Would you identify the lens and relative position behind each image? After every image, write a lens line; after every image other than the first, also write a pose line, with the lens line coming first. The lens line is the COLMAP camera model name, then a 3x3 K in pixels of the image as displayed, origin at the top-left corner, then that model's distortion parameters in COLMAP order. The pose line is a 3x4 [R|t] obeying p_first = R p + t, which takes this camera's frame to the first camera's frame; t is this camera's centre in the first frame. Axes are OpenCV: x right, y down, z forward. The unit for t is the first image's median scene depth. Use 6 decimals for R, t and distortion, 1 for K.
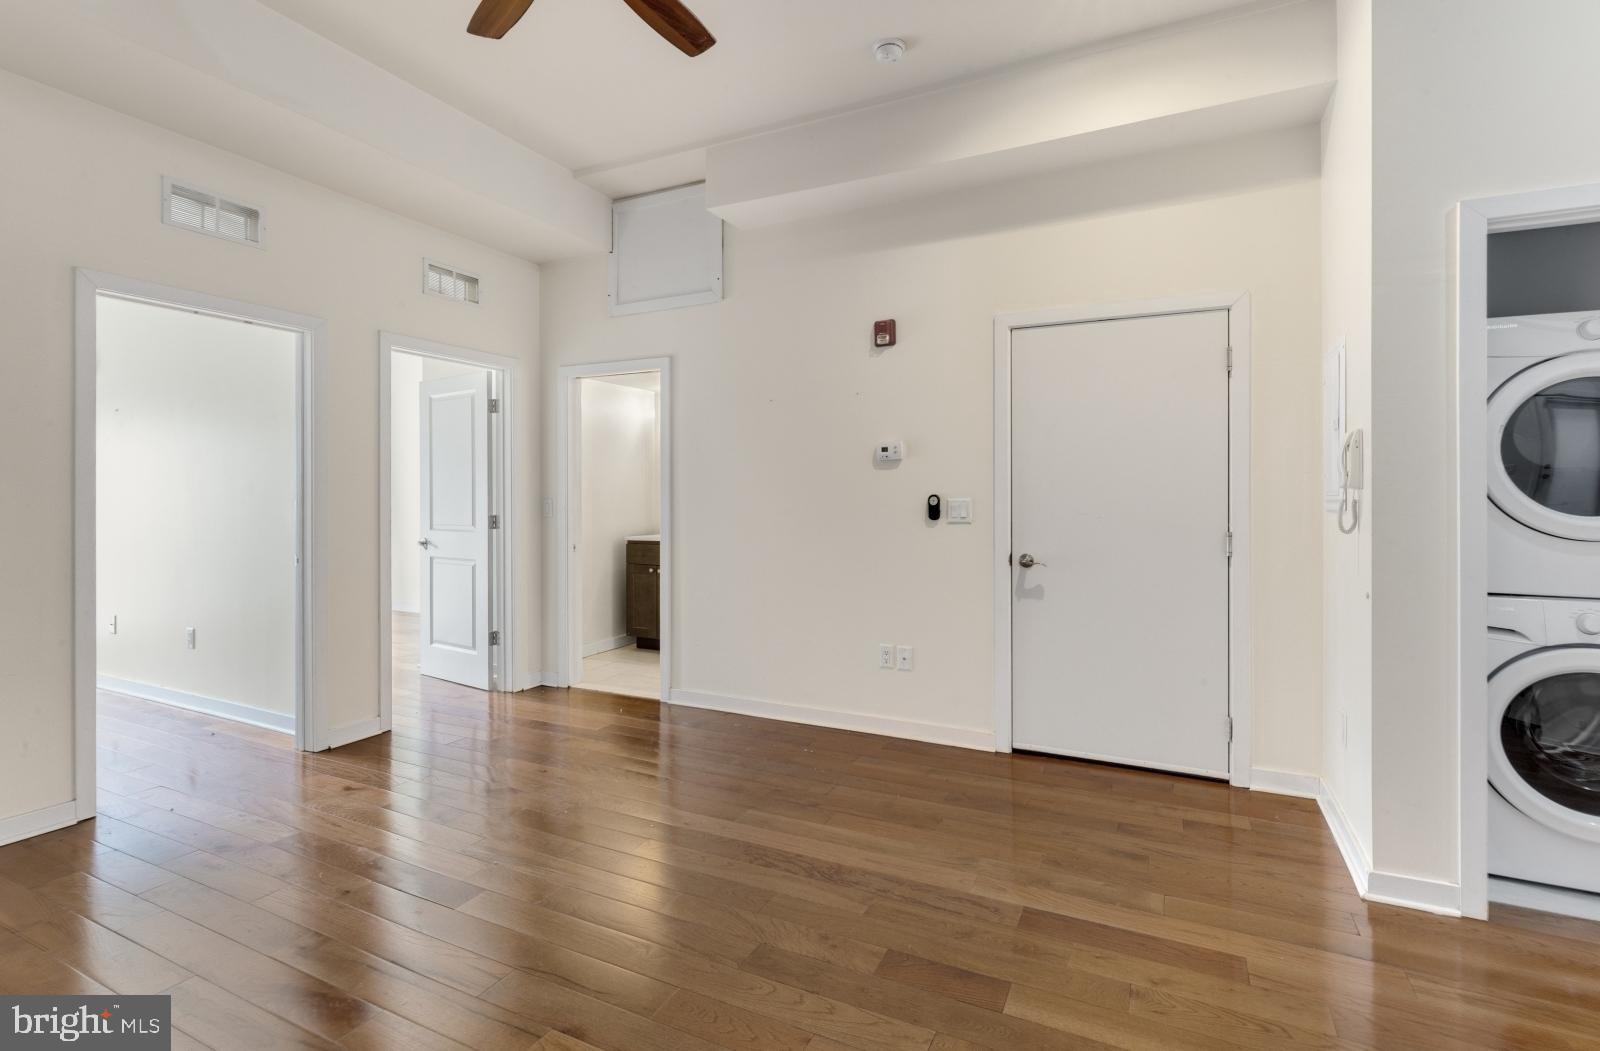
lens RADIAL K [[820.7, 0, 804.3], [0, 820.7, 531.6], [0, 0, 1]] dist [-0.001843, -0.000183]
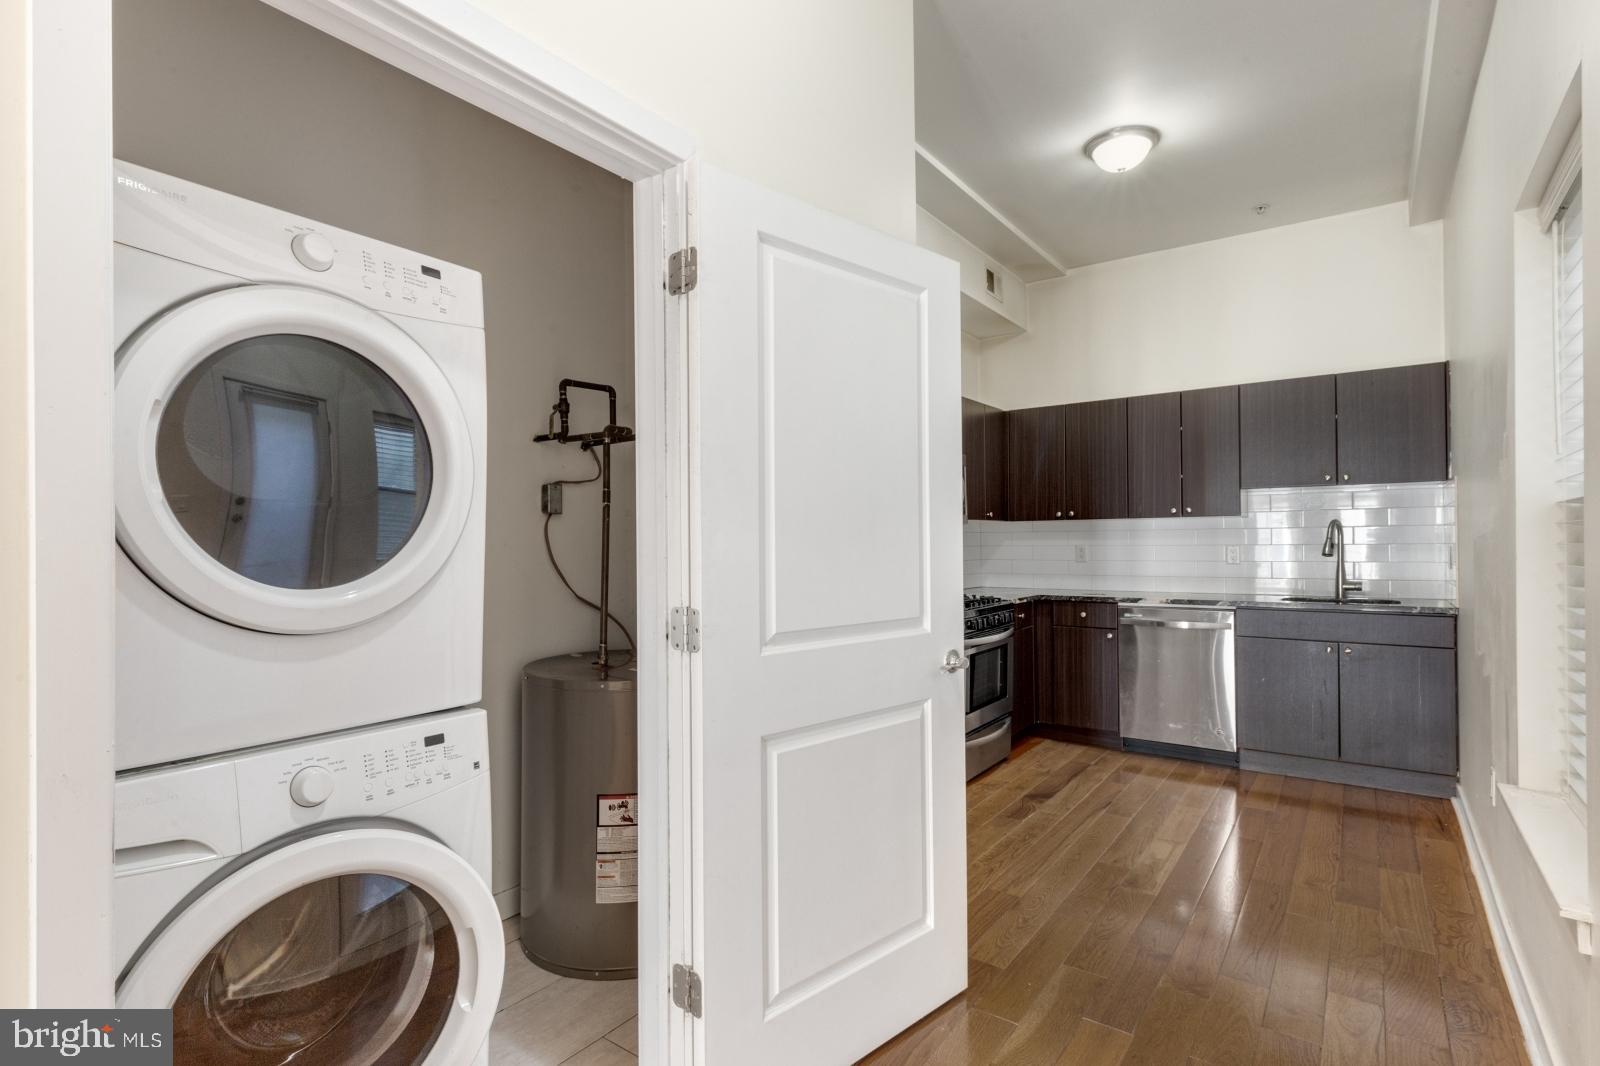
lens RADIAL K [[765.8, 0, 805.7], [0, 765.8, 539.9], [0, 0, 1]] dist [0.002552, 0.000898]
pose [[0.142225, 0.002693, 0.989831, 0.474431], [0.006426, 0.999973, -0.003644, -0.046698], [-0.989813, 0.006879, 0.142204, 0.570523]]
